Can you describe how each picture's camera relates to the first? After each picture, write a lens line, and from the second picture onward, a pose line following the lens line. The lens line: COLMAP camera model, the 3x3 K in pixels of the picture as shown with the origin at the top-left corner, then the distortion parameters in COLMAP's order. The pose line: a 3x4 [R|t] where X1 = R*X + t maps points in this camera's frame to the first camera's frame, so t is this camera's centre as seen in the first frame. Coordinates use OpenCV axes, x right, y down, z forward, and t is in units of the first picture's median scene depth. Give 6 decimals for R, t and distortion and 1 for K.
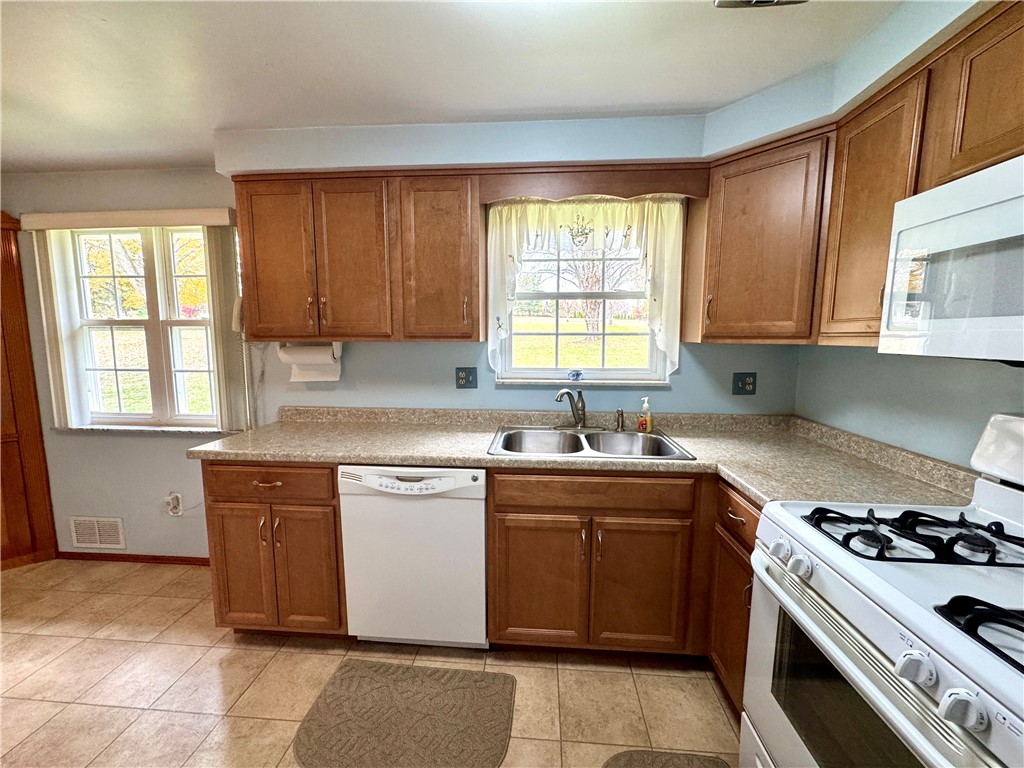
lens RADIAL K [[411.6, 0, 510.4], [0, 411.6, 380.5], [0, 0, 1]] dist [-0.012431, 0.000216]
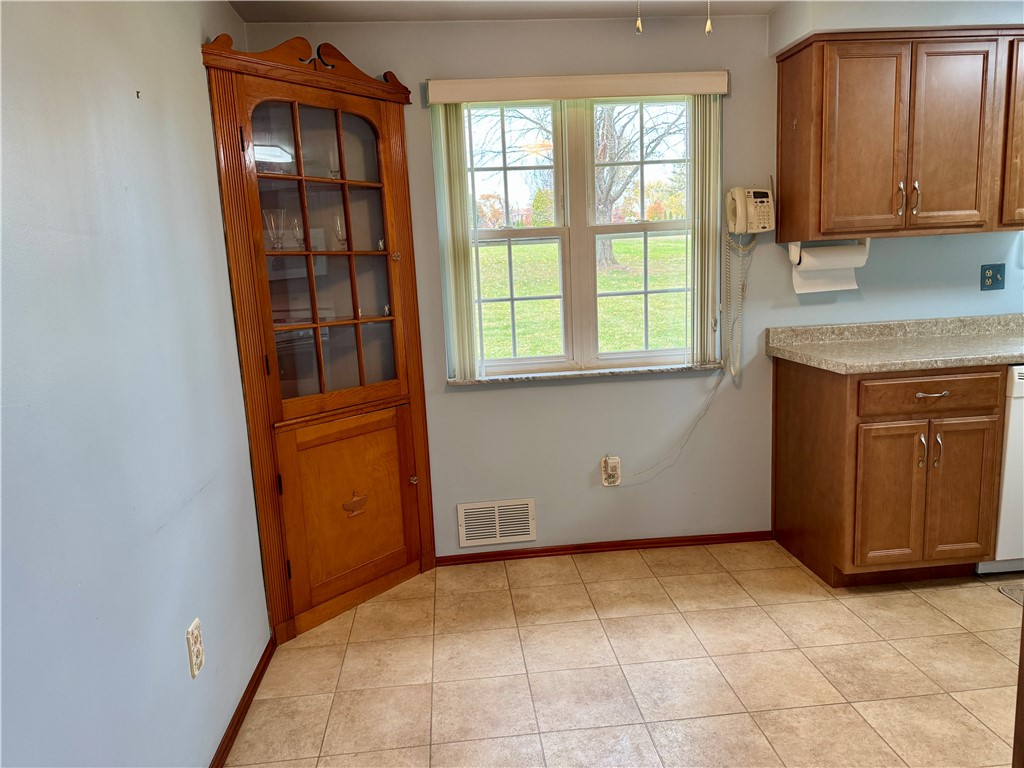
lens RADIAL K [[717.5, 0, 509.5], [0, 717.5, 387.1], [0, 0, 1]] dist [0.054529, -0.054805]
pose [[0.986020, -0.077520, 0.147497, -1.282677], [0.069072, 0.995710, 0.061569, 0.056024], [-0.151637, -0.050521, 0.987144, -0.304067]]
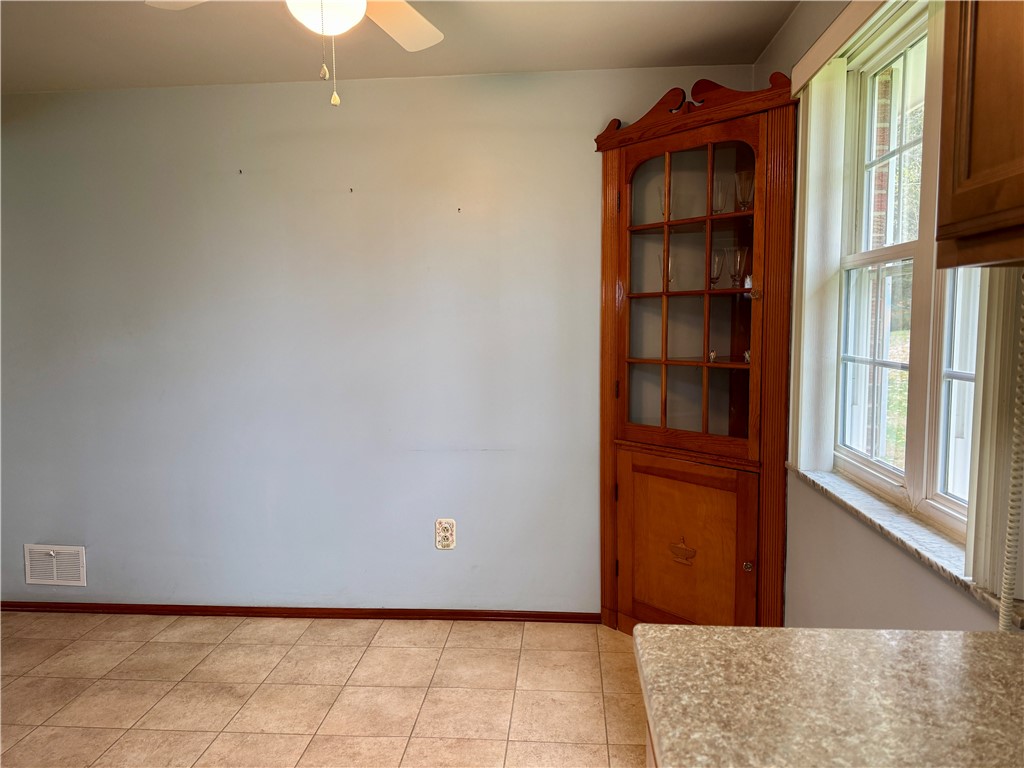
lens RADIAL K [[717.5, 0, 508.9], [0, 717.5, 386.6], [0, 0, 1]] dist [0.054529, -0.054805]
pose [[-0.016268, 0.086201, -0.996145, -0.195018], [-0.093213, 0.991807, 0.087348, -0.034294], [0.995513, 0.094275, -0.008100, 0.658058]]
